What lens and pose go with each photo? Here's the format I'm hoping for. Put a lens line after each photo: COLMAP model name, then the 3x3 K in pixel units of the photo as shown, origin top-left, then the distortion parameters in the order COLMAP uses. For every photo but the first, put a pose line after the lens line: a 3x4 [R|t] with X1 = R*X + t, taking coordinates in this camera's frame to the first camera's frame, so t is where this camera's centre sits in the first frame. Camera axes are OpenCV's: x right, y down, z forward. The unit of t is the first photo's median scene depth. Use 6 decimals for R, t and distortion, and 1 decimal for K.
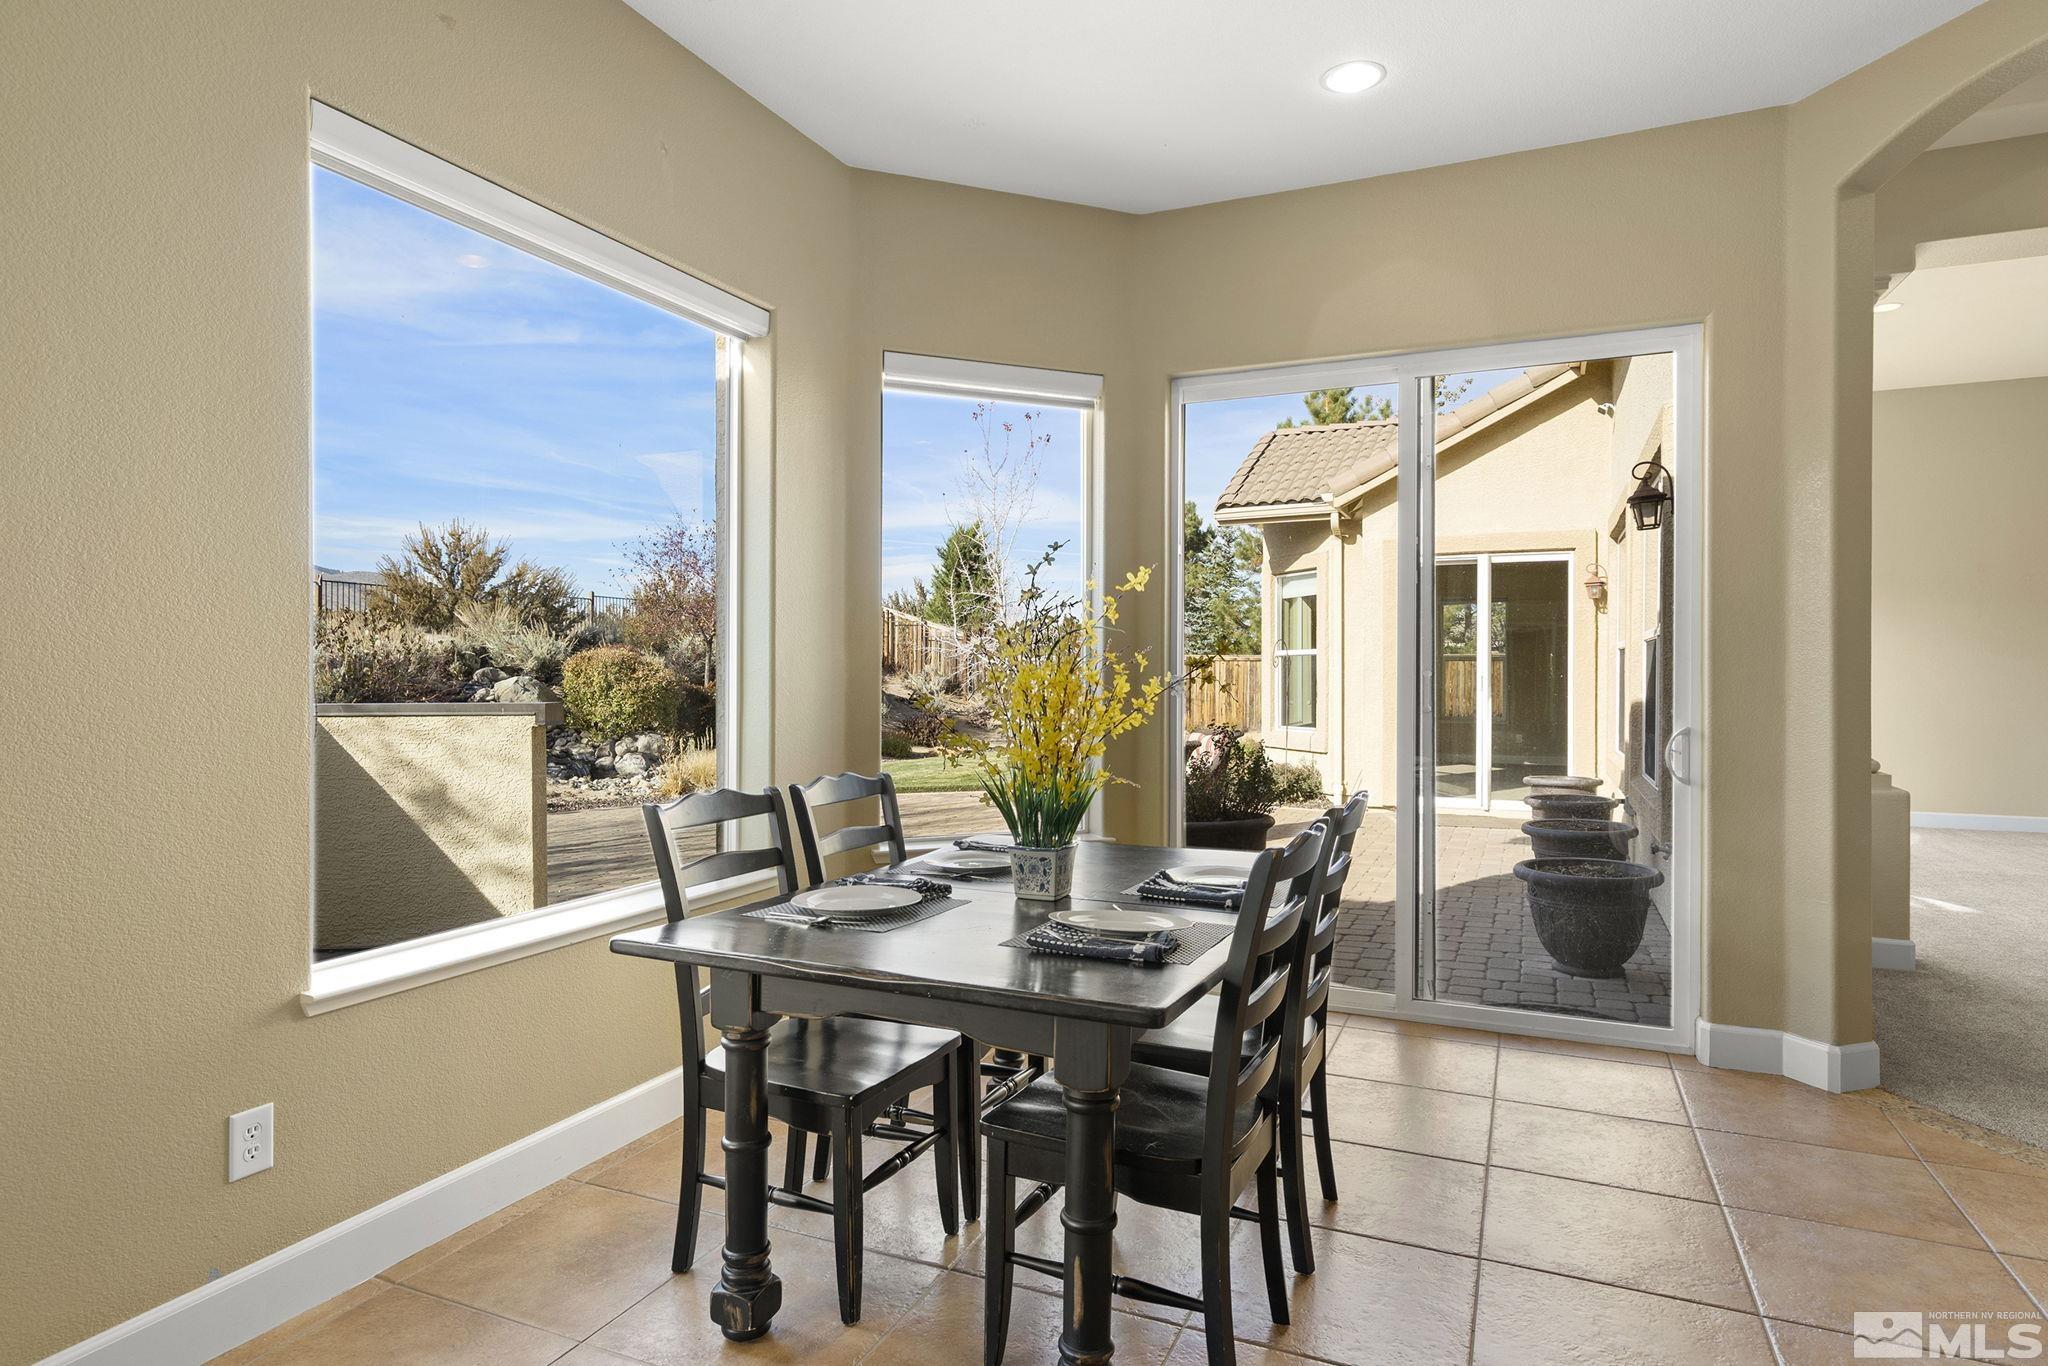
lens RADIAL K [[1118.4, 0, 1023.2], [0, 1118.4, 674.7], [0, 0, 1]] dist [0.002152, 0.000400]
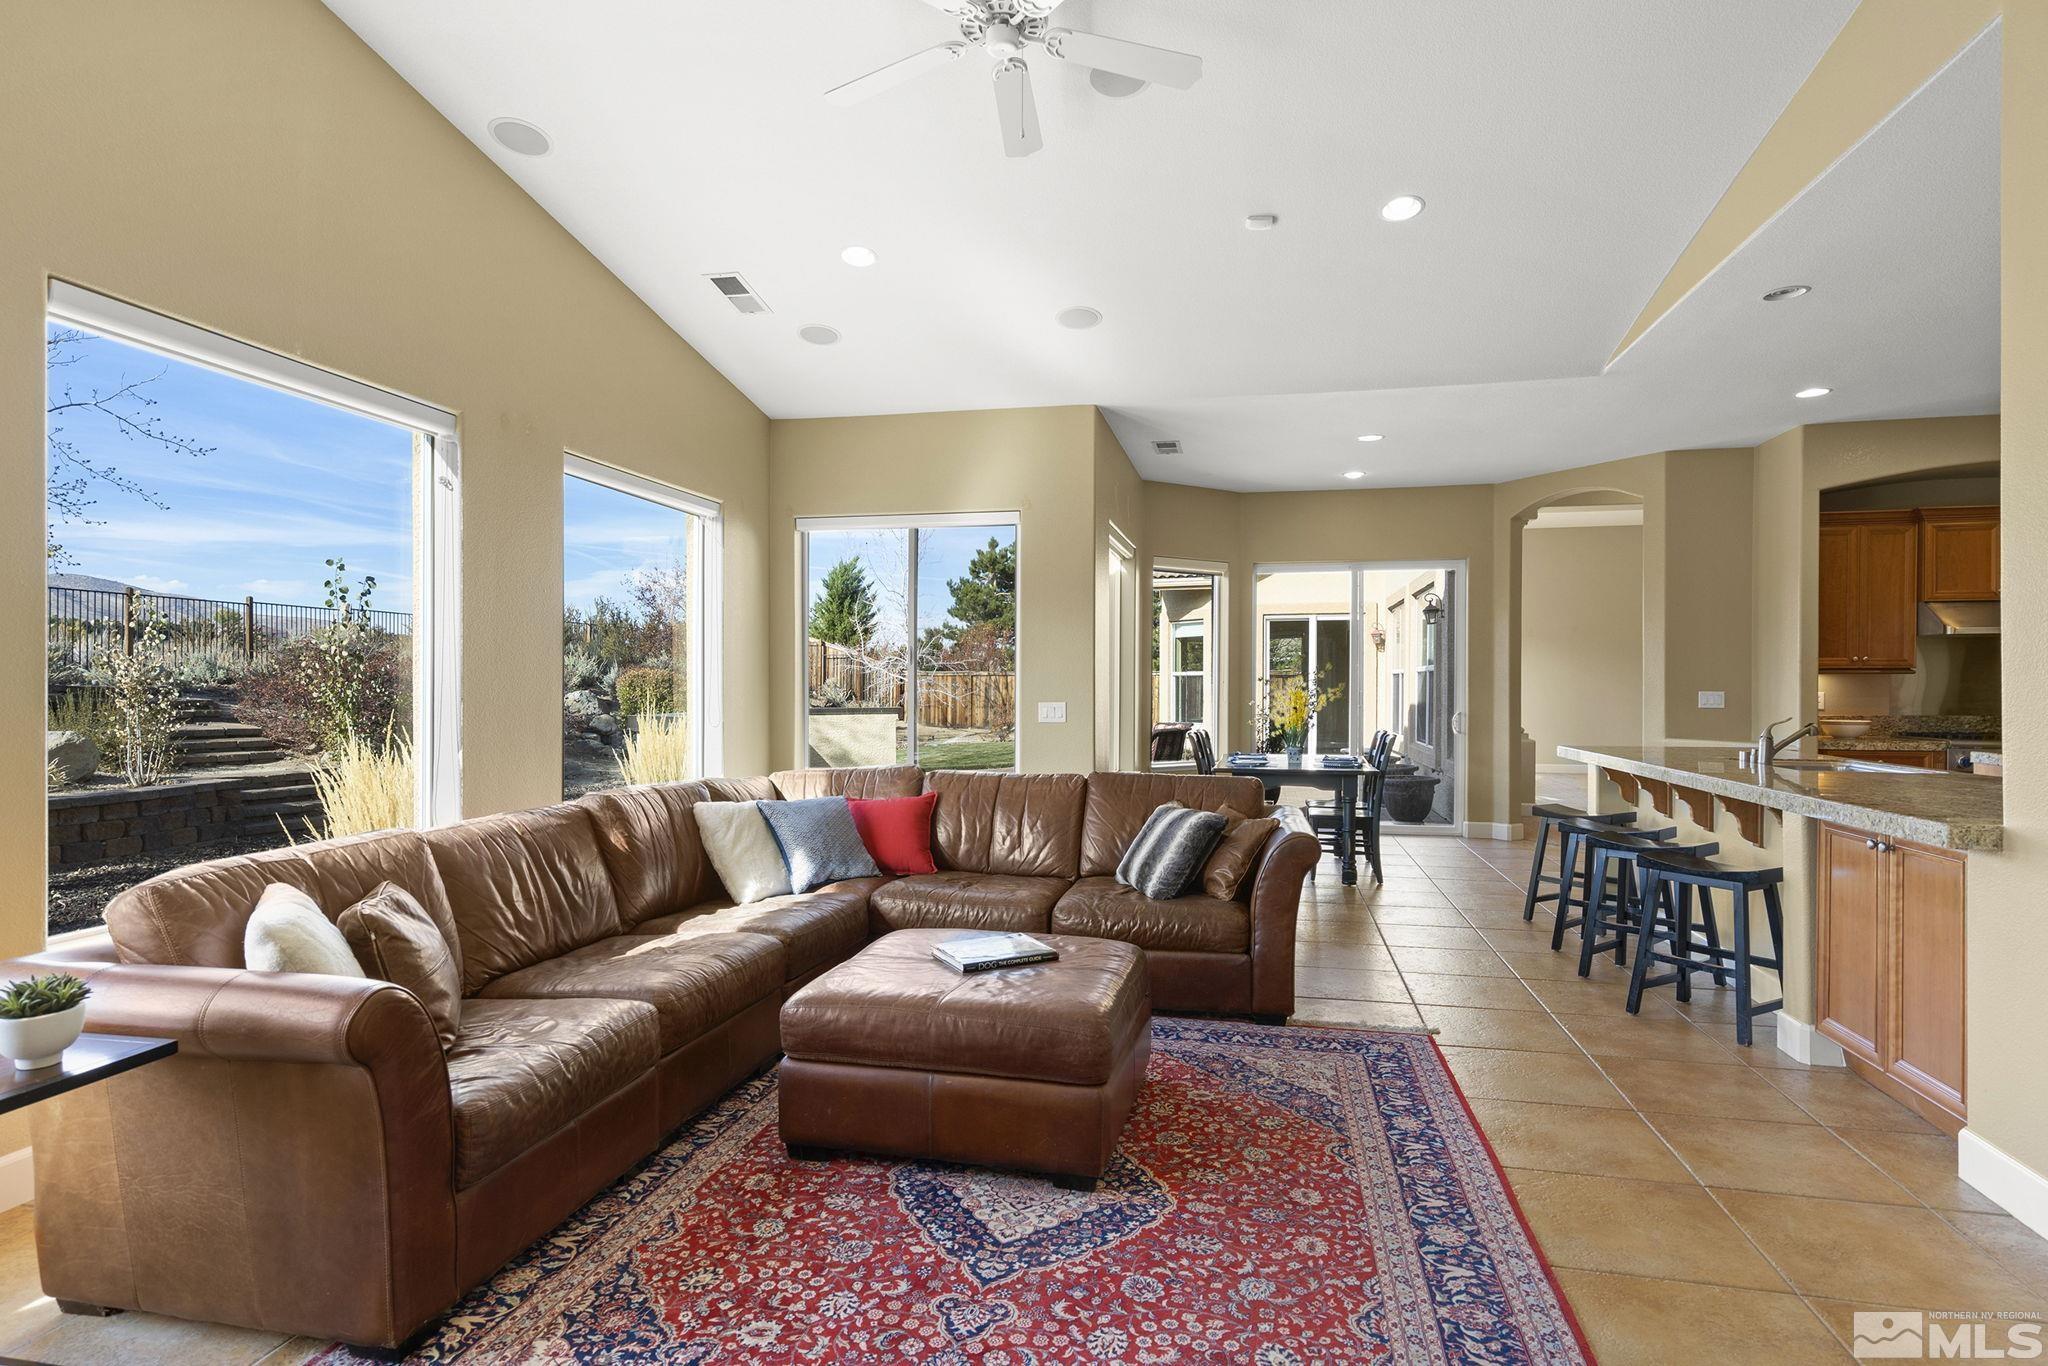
lens RADIAL K [[1017.6, 0, 1024.4], [0, 1017.6, 695.4], [0, 0, 1]] dist [-0.007760, 0.002029]
pose [[0.980901, -0.006420, 0.194399, -0.369194], [0.004337, 0.999929, 0.011136, -0.009238], [-0.194457, -0.010081, 0.980859, -0.483415]]
